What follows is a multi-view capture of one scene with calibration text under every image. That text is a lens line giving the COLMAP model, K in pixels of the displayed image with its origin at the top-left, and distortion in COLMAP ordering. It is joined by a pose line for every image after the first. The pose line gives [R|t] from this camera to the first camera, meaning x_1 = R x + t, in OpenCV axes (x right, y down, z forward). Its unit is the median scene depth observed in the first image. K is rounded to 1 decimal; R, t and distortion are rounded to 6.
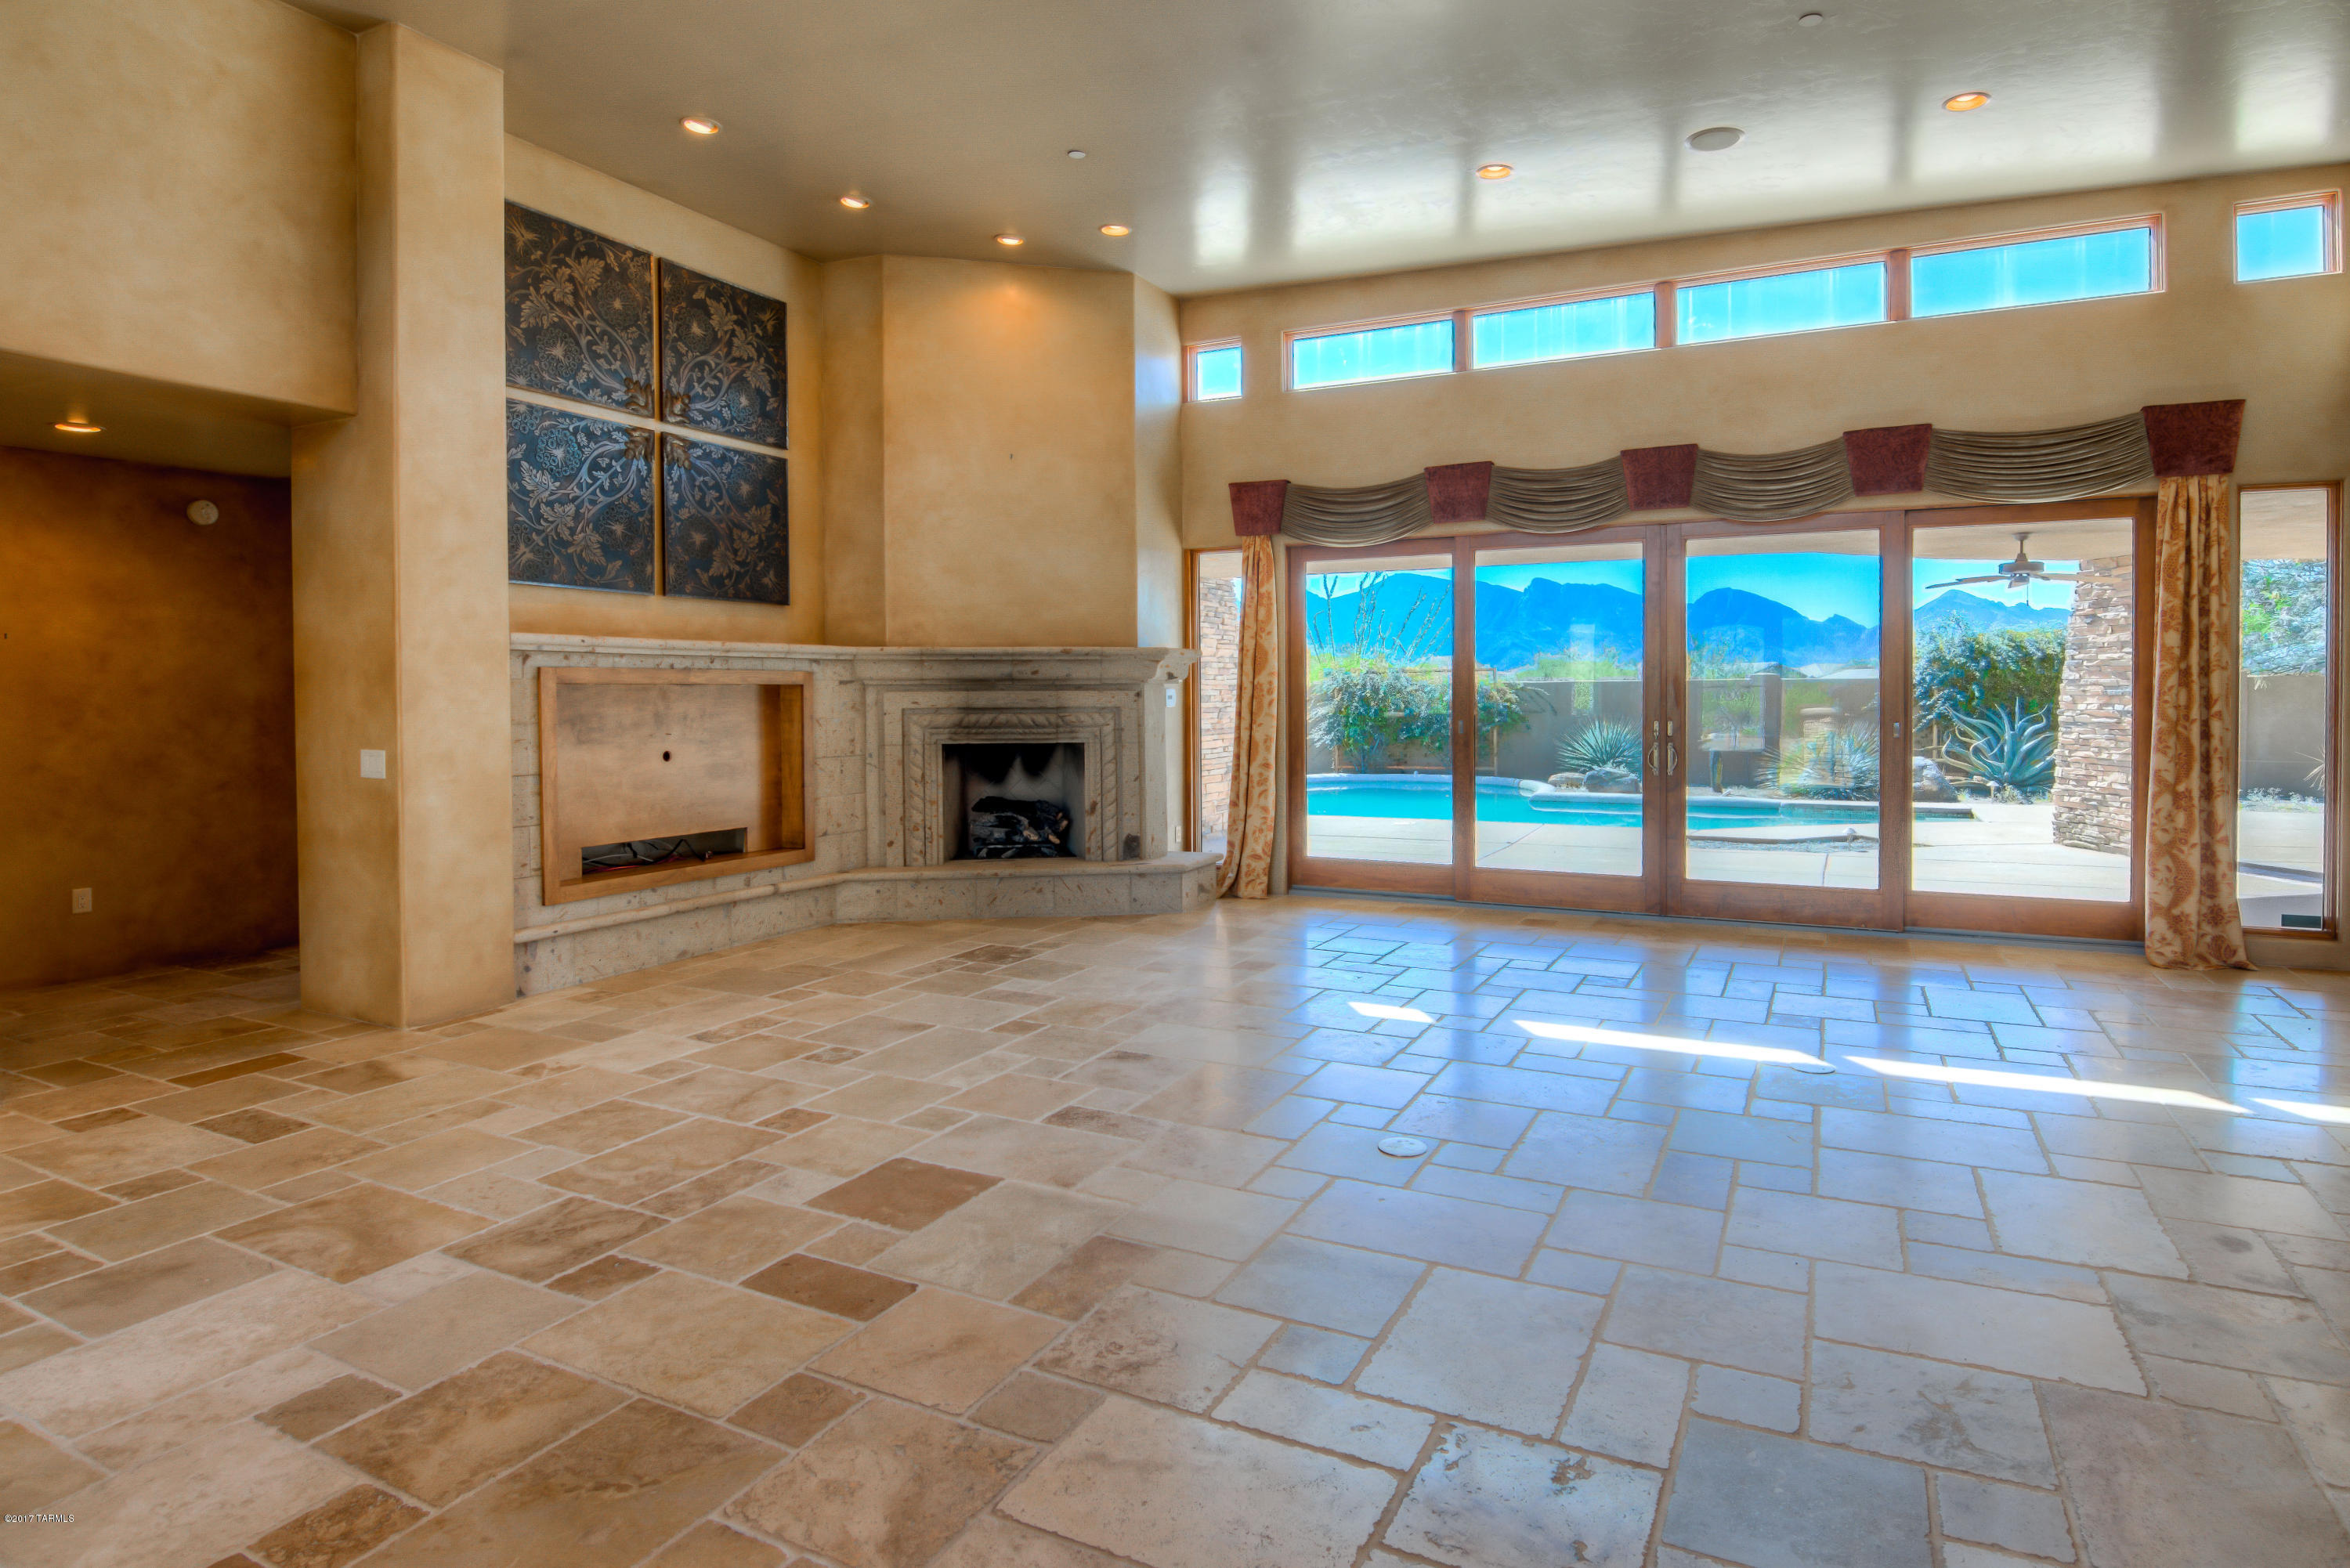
lens RADIAL K [[1279.8, 0, 1180.3], [0, 1279.8, 724.0], [0, 0, 1]] dist [0.027053, -0.046170]
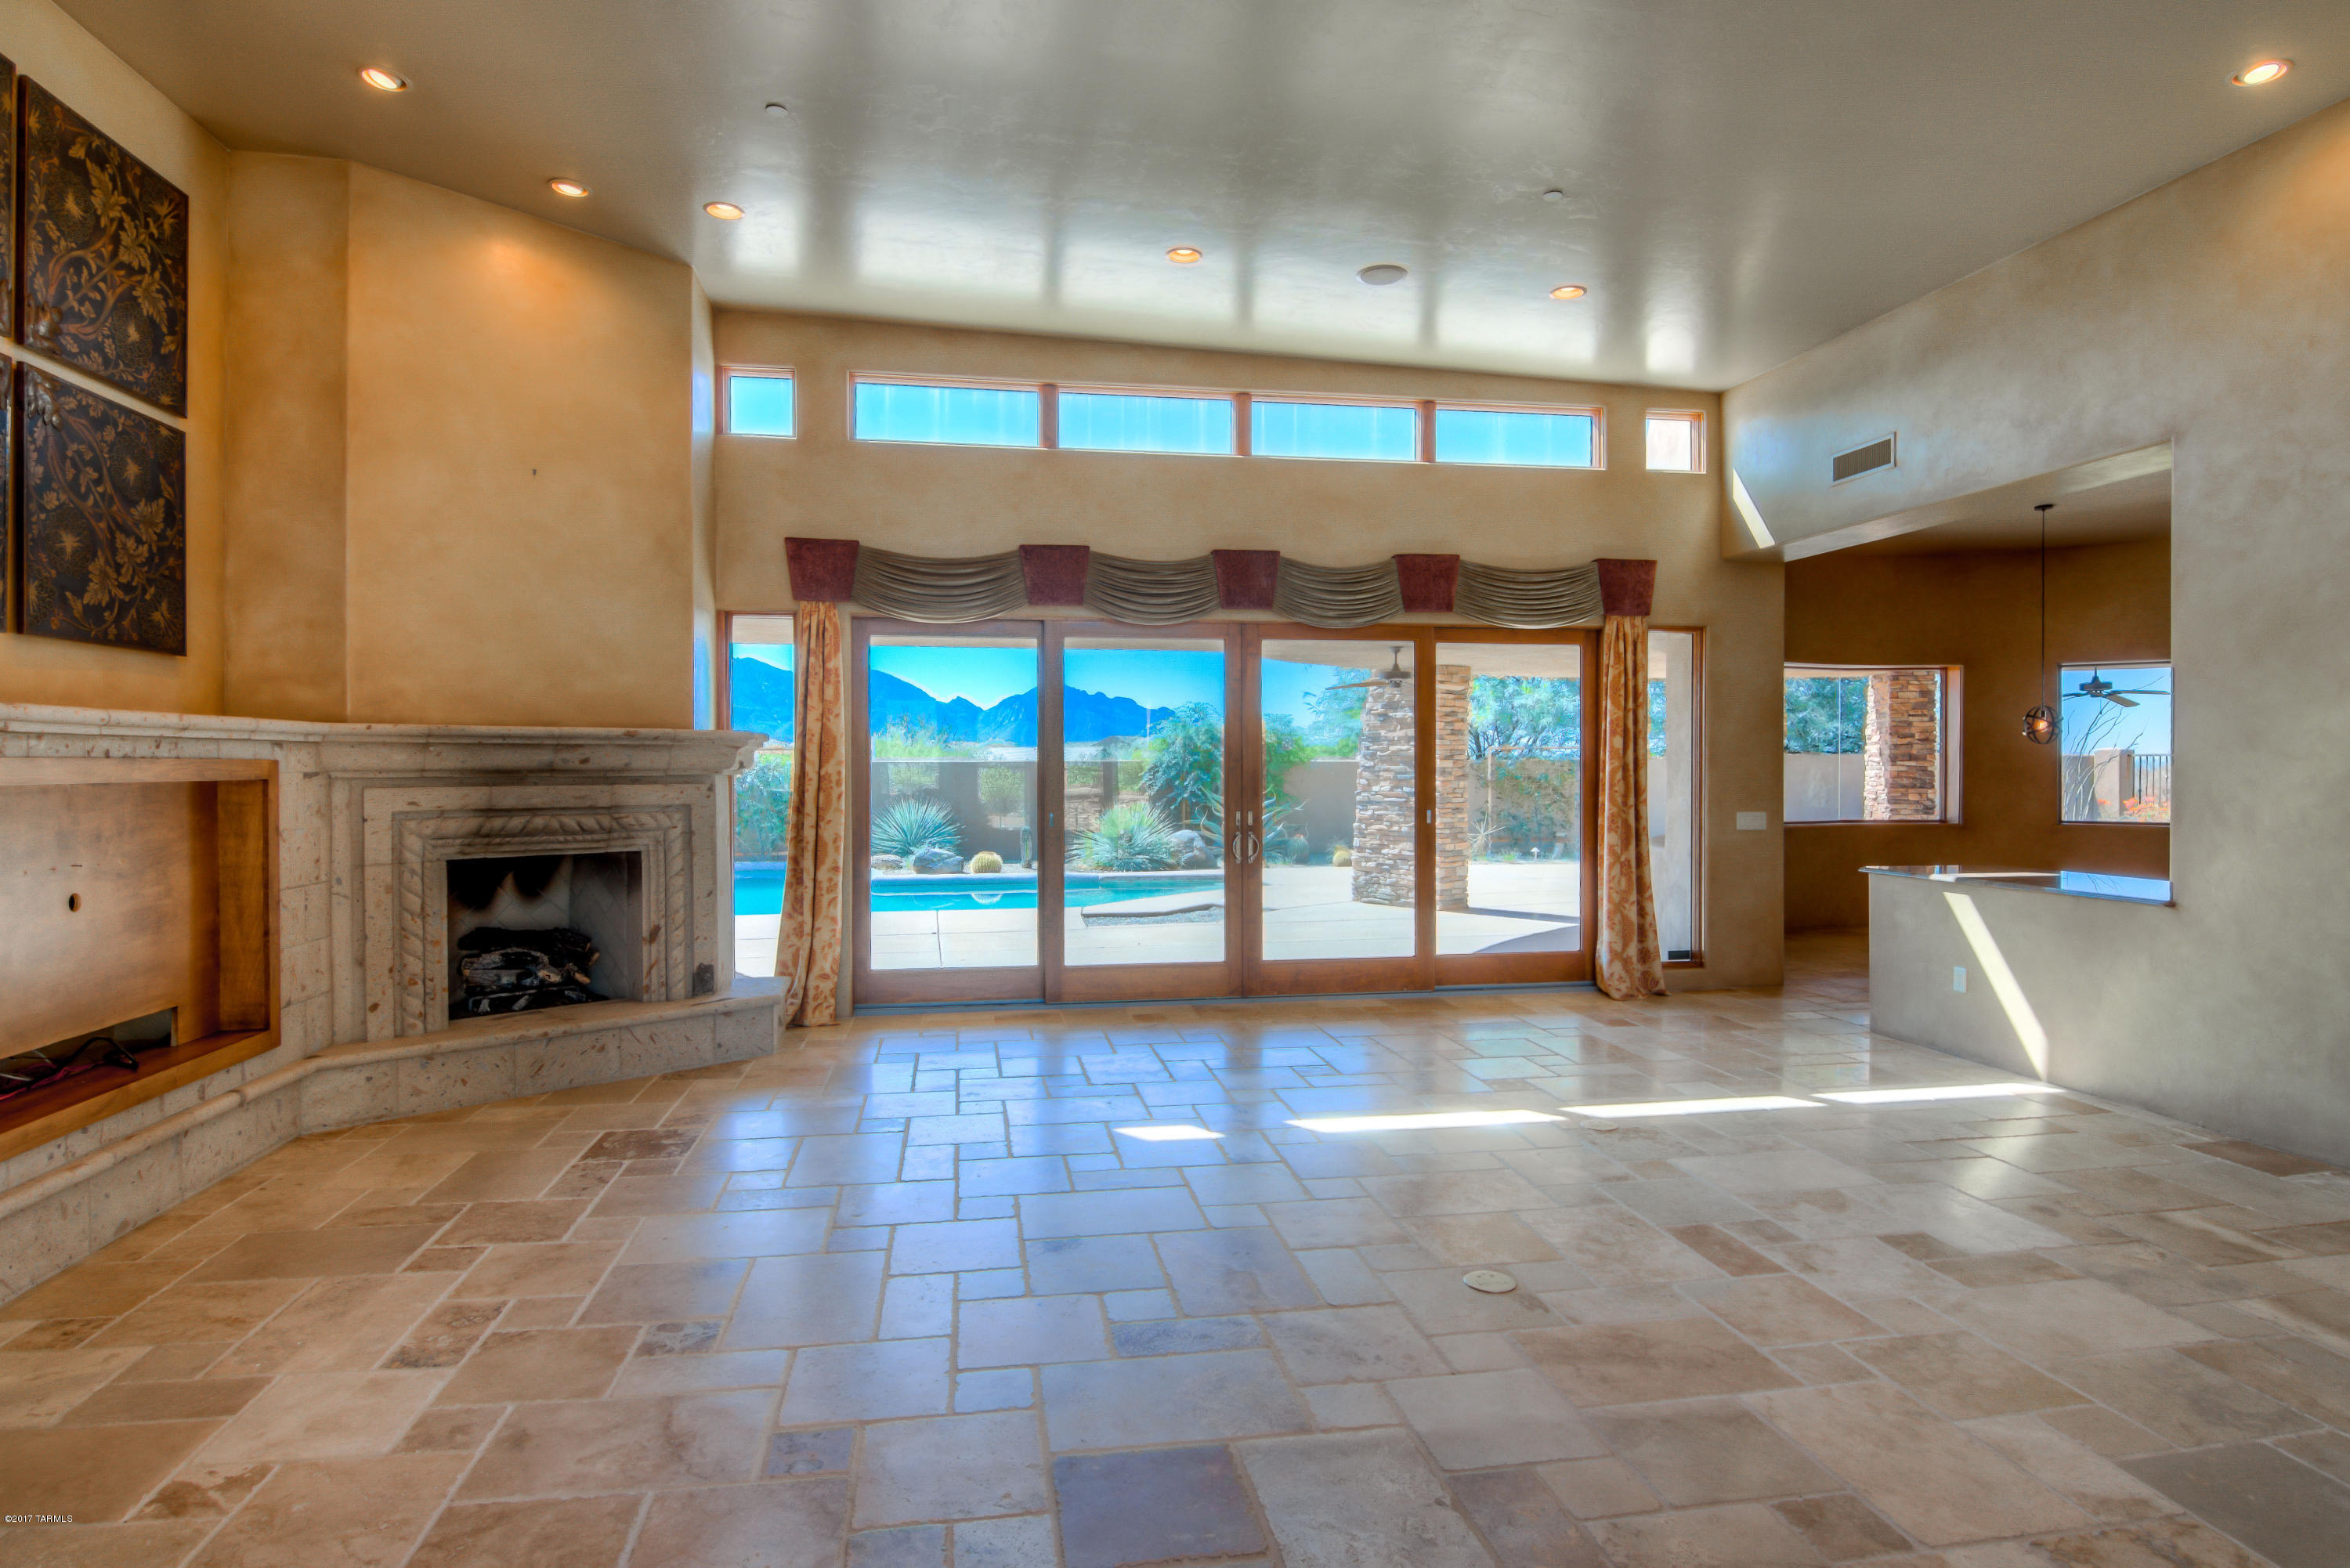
lens RADIAL K [[1291.0, 0, 1175.0], [0, 1291.0, 784.0], [0, 0, 1]] dist [-0.003377, -0.010295]
pose [[0.808531, -0.005130, 0.588432, -0.285456], [0.012530, 0.999885, -0.008500, -0.016087], [-0.588321, 0.014246, 0.808502, 0.181275]]
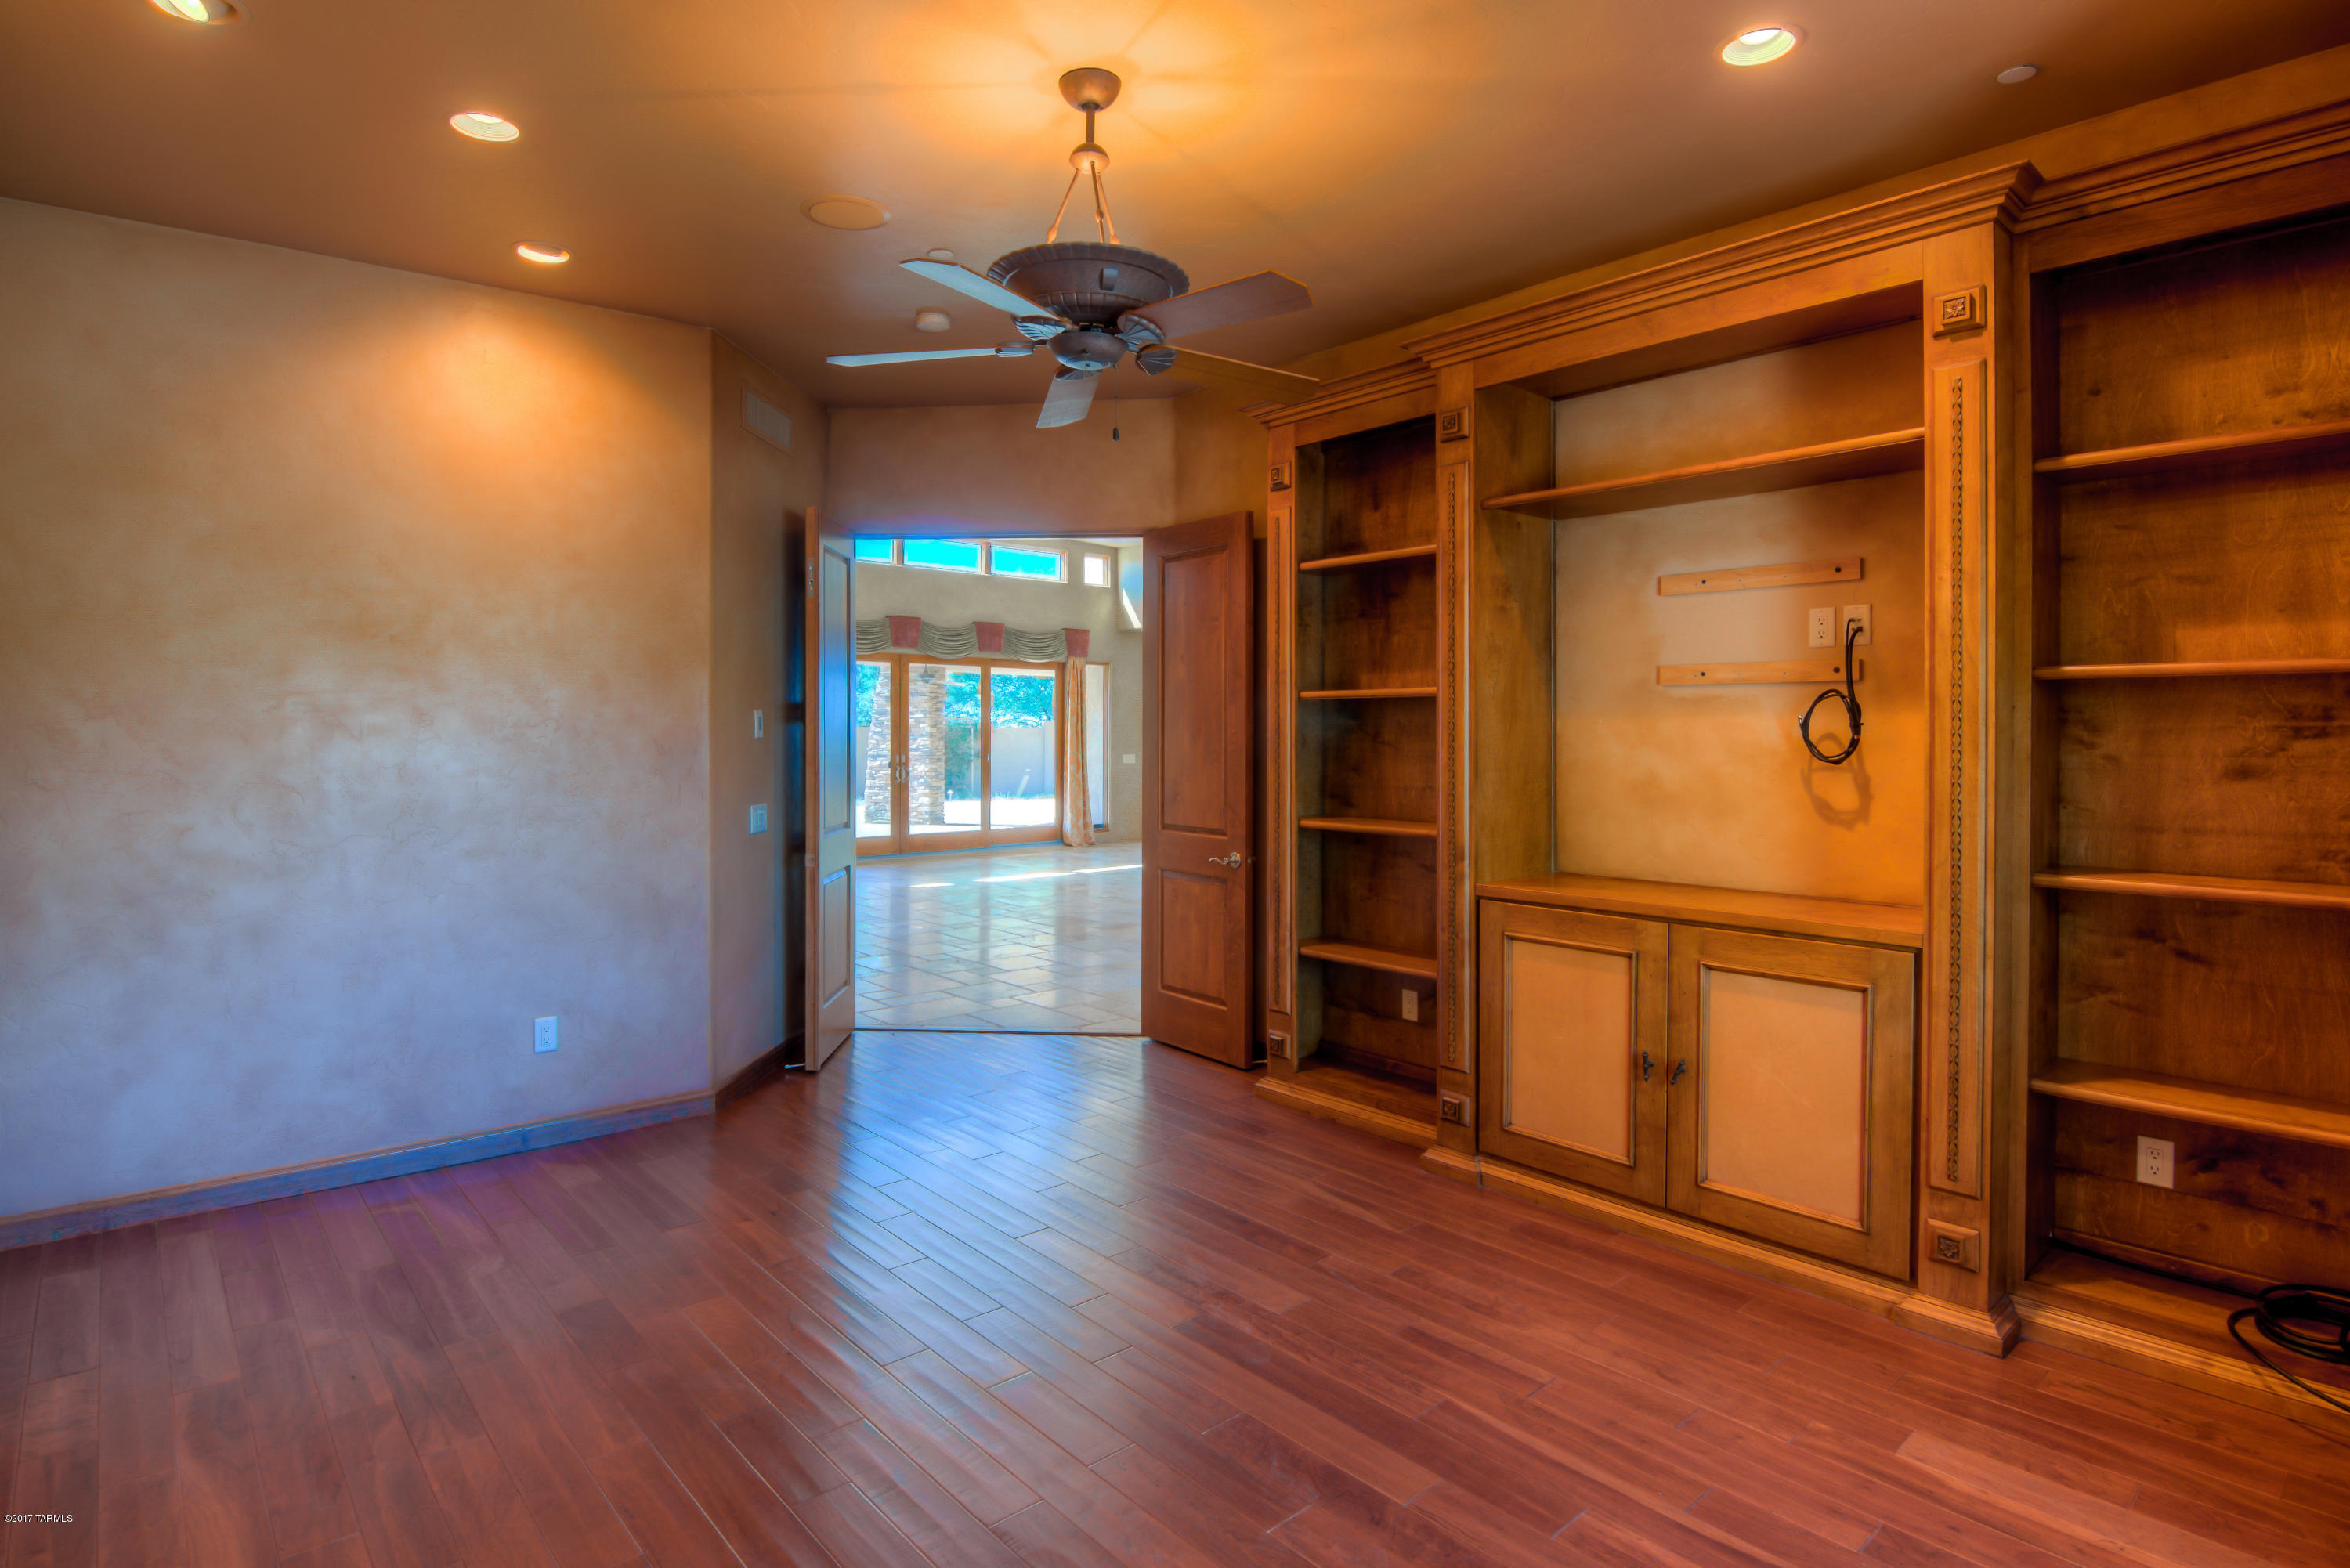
lens RADIAL K [[1291.0, 0, 1175.0], [0, 1291.0, 784.0], [0, 0, 1]] dist [-0.003377, -0.010295]
pose [[0.391404, -0.022176, 0.919952, -1.293136], [0.013851, 0.999738, 0.018206, 0.016136], [-0.920115, 0.005616, 0.391609, -0.174846]]
